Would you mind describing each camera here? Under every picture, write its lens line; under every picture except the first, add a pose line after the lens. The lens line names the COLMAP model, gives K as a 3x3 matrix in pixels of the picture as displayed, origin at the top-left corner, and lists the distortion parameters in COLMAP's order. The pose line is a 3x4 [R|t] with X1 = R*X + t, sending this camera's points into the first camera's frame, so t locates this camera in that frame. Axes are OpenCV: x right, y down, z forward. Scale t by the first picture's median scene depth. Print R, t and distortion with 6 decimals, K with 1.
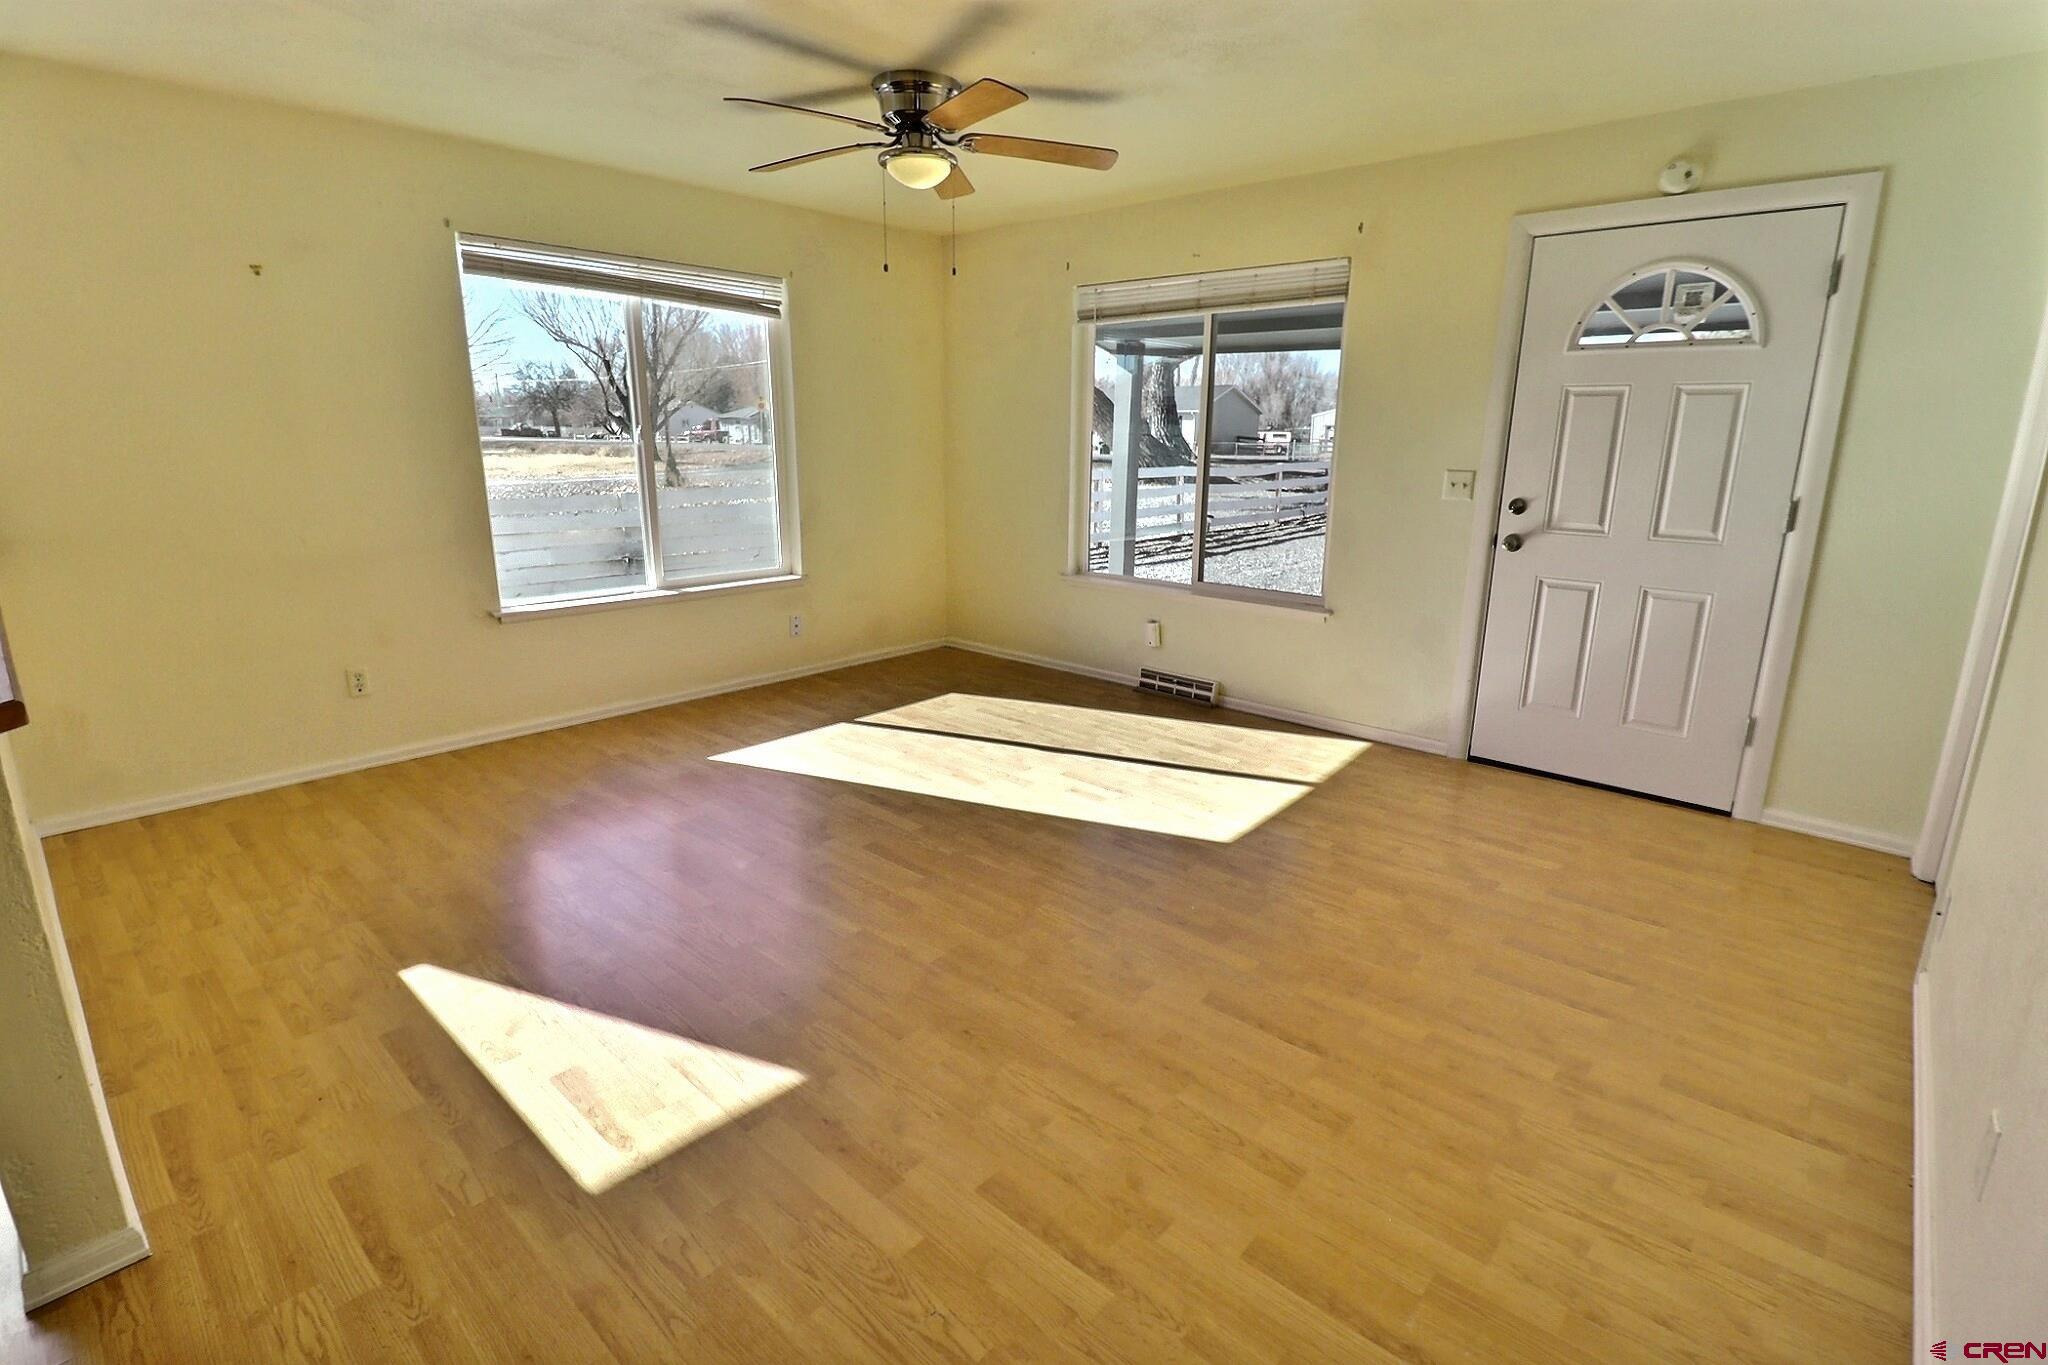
lens RADIAL K [[957.4, 0, 1037.4], [0, 957.4, 673.3], [0, 0, 1]] dist [0.002587, -0.013061]
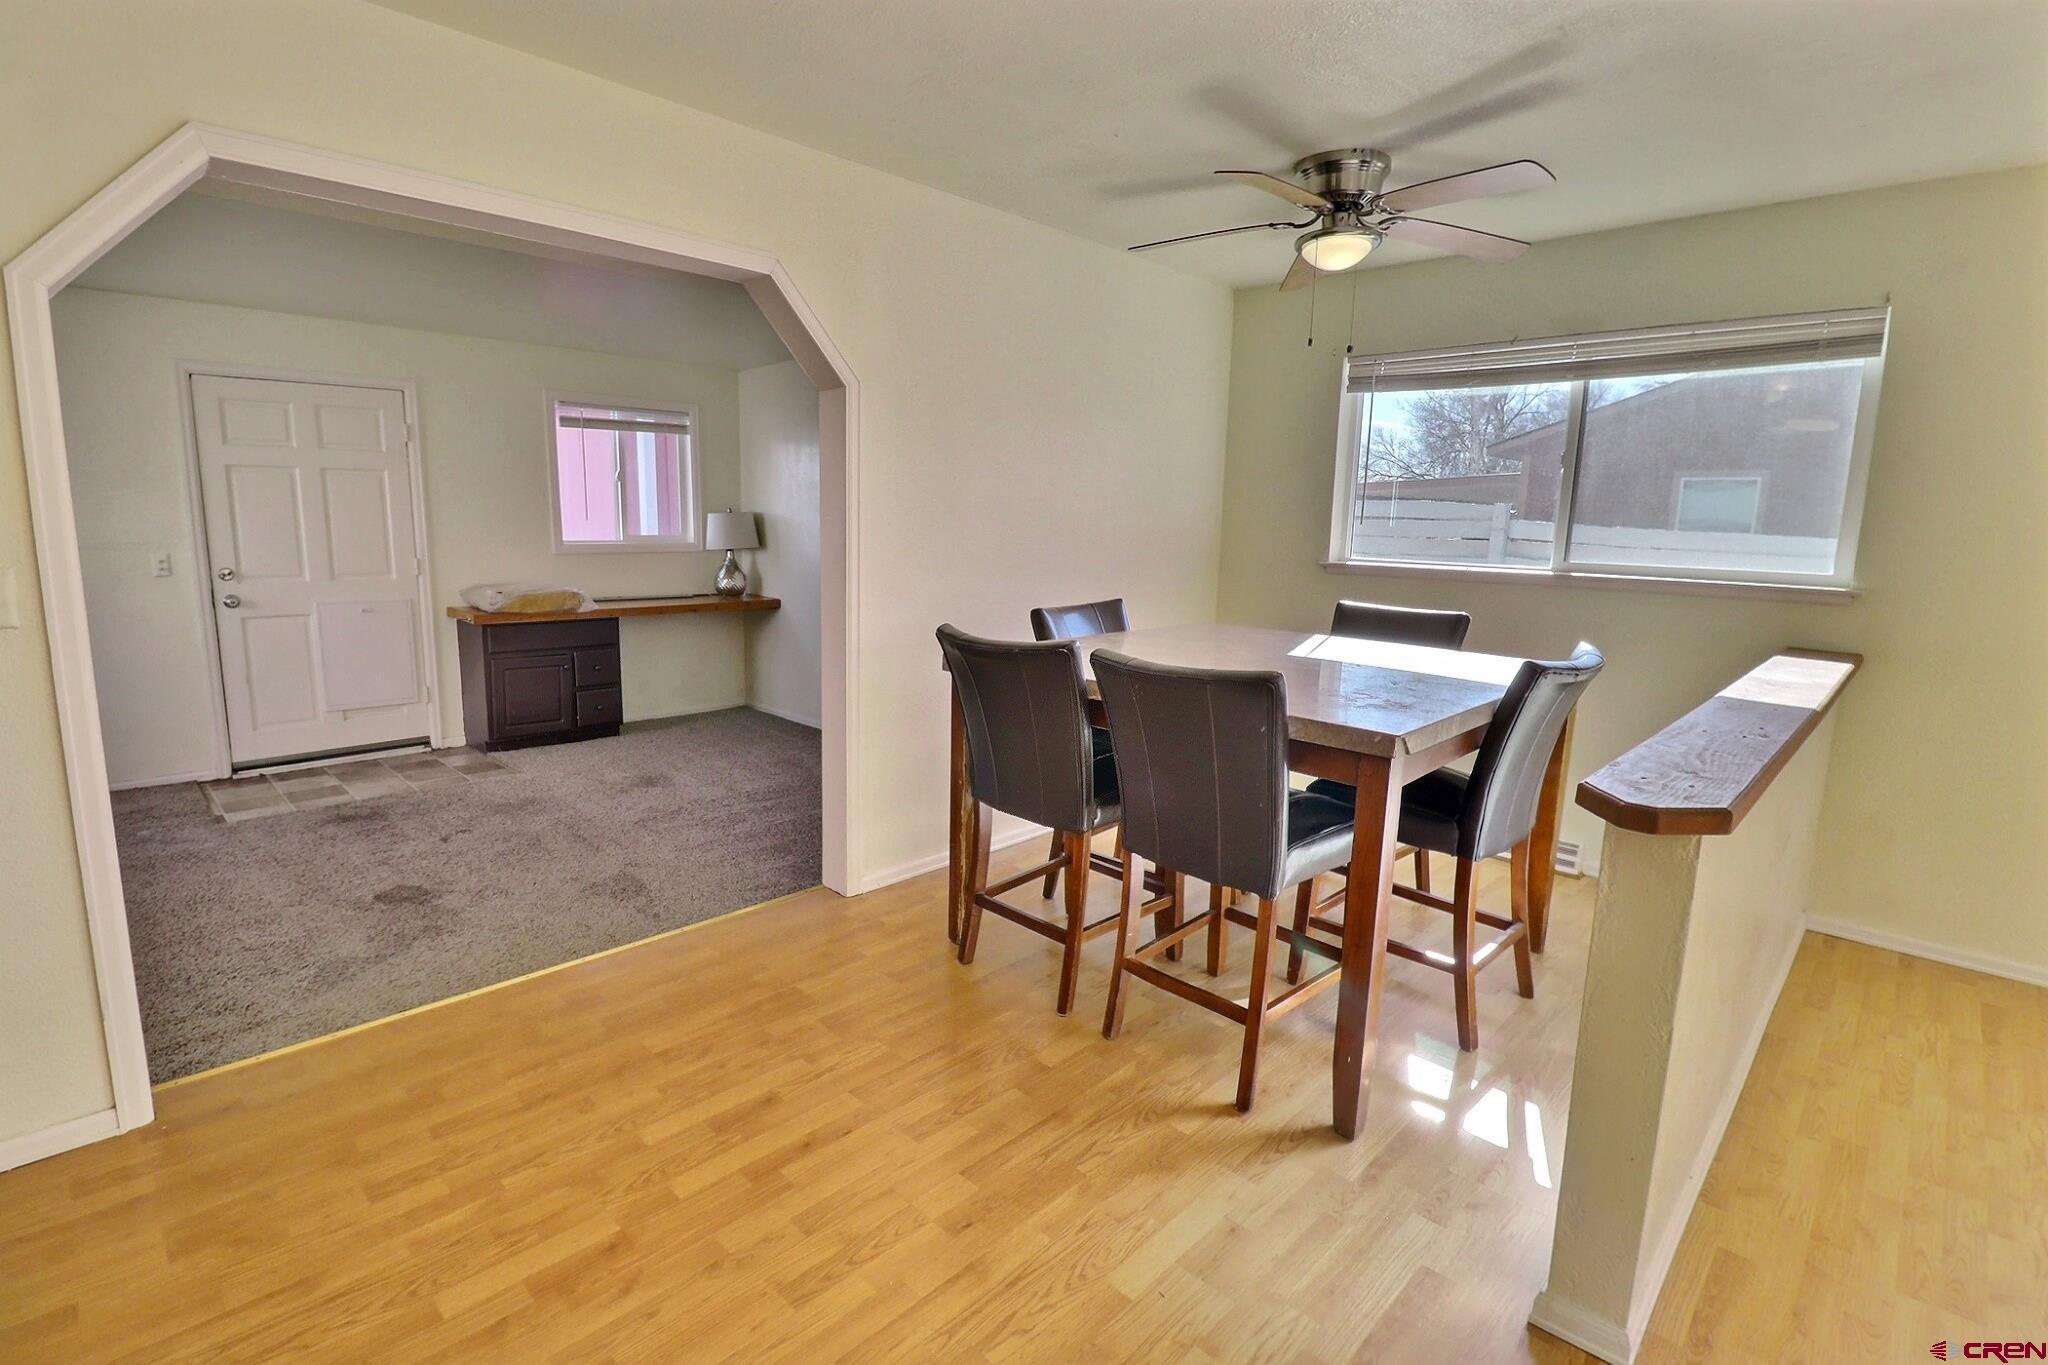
lens RADIAL K [[957.4, 0, 1037.4], [0, 957.4, 673.3], [0, 0, 1]] dist [0.002587, -0.013061]
pose [[-0.039294, 0.152759, -0.987482, -0.030466], [-0.267474, 0.950574, 0.157693, -0.034890], [0.962764, 0.270322, 0.003507, 0.113265]]
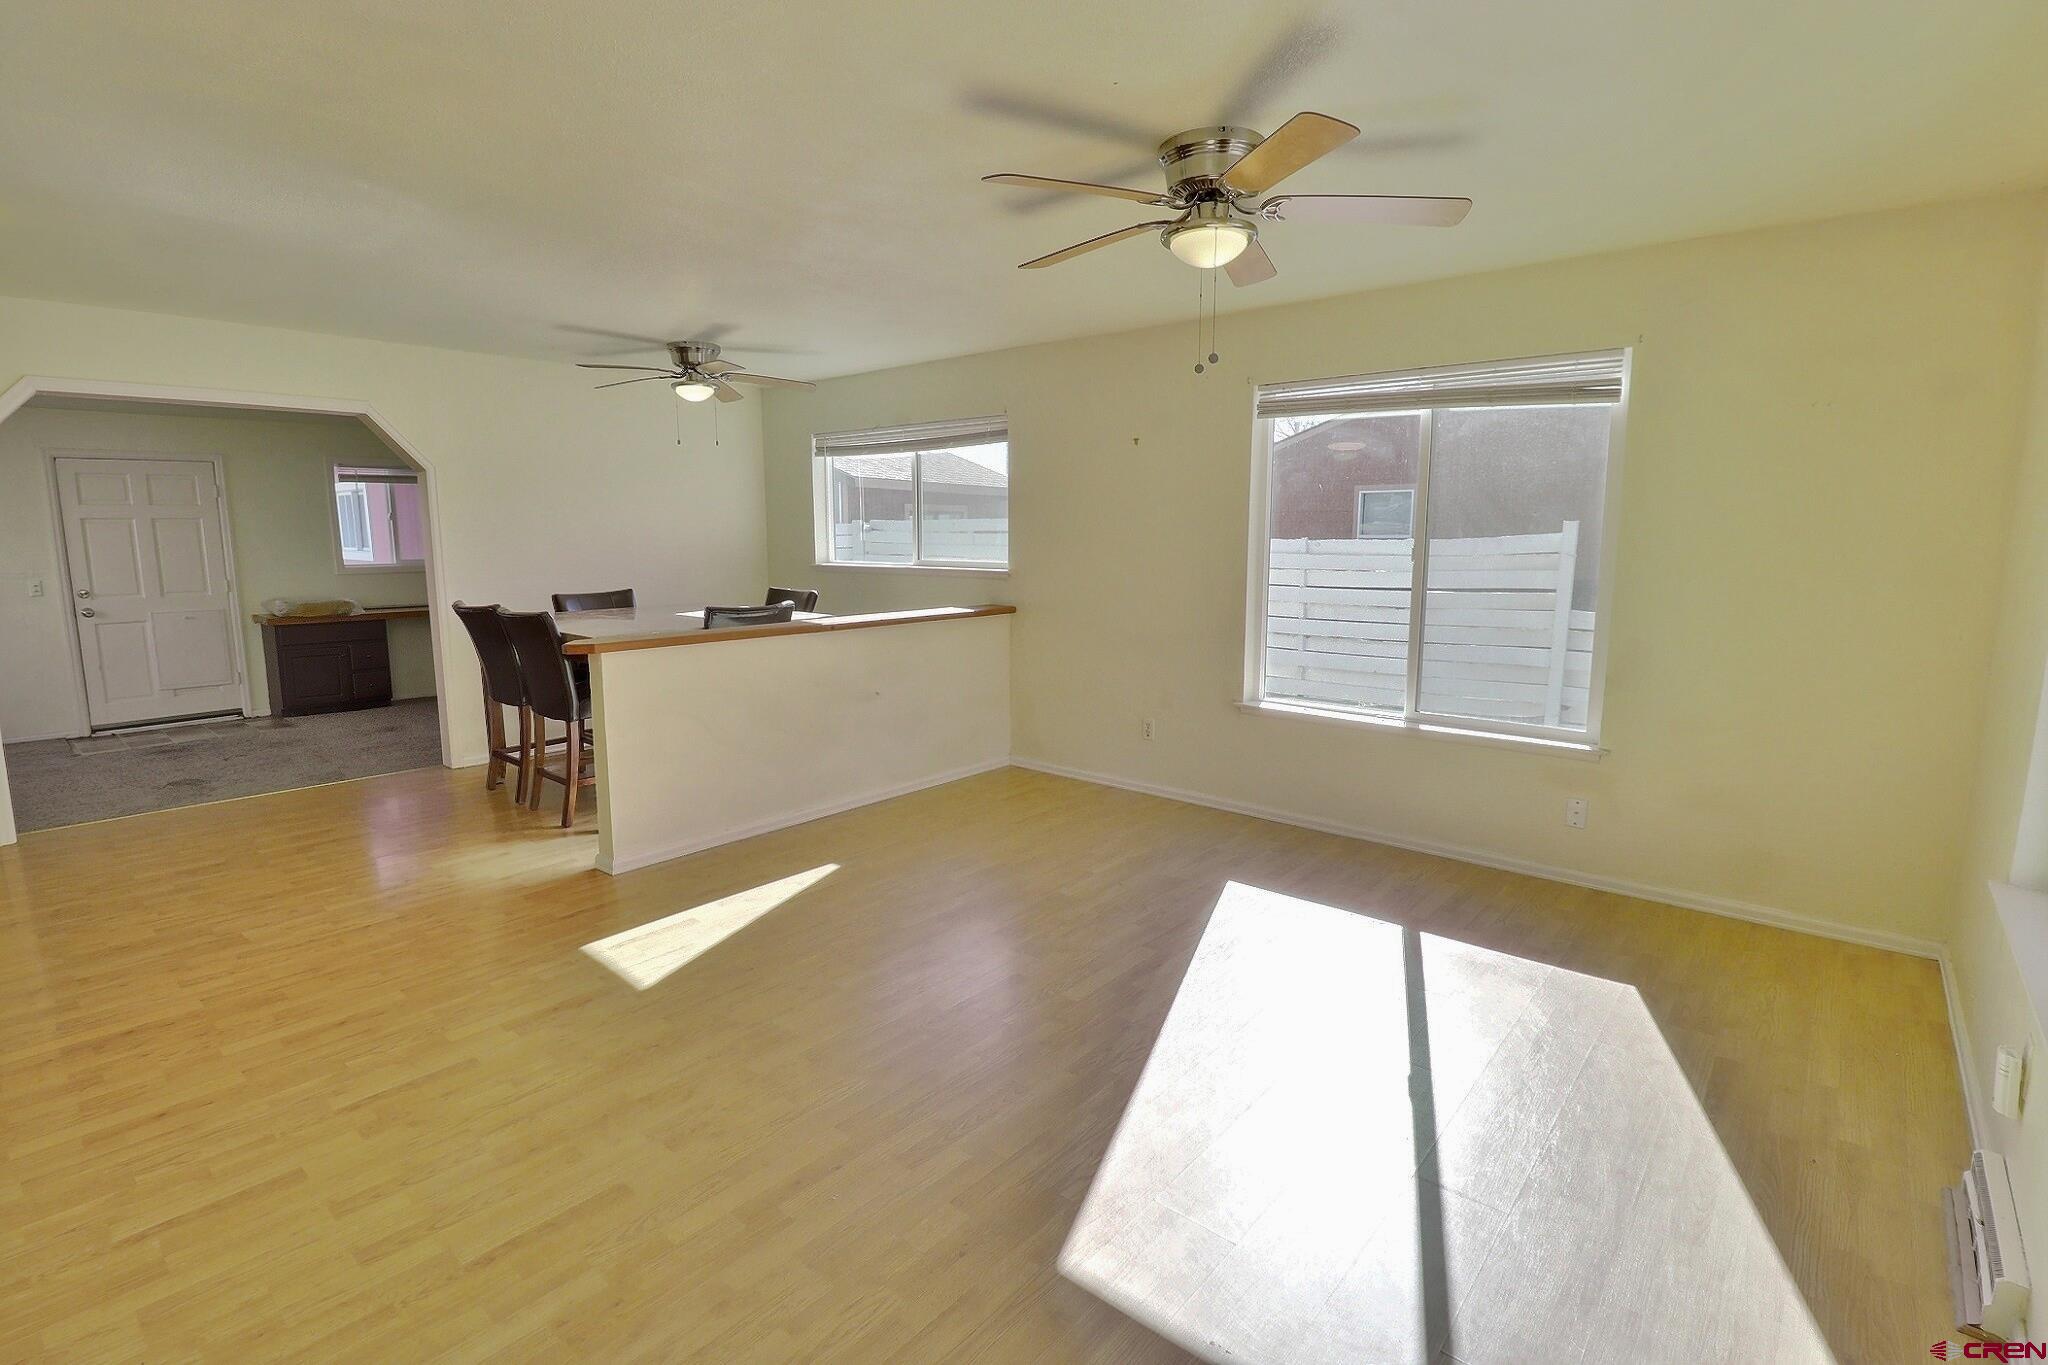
lens RADIAL K [[957.4, 0, 1037.4], [0, 957.4, 673.3], [0, 0, 1]] dist [0.002587, -0.013061]
pose [[0.017756, 0.138026, -0.990269, 0.819851], [-0.243611, 0.961175, 0.129603, -0.269394], [0.969711, 0.238939, 0.050692, 0.997675]]
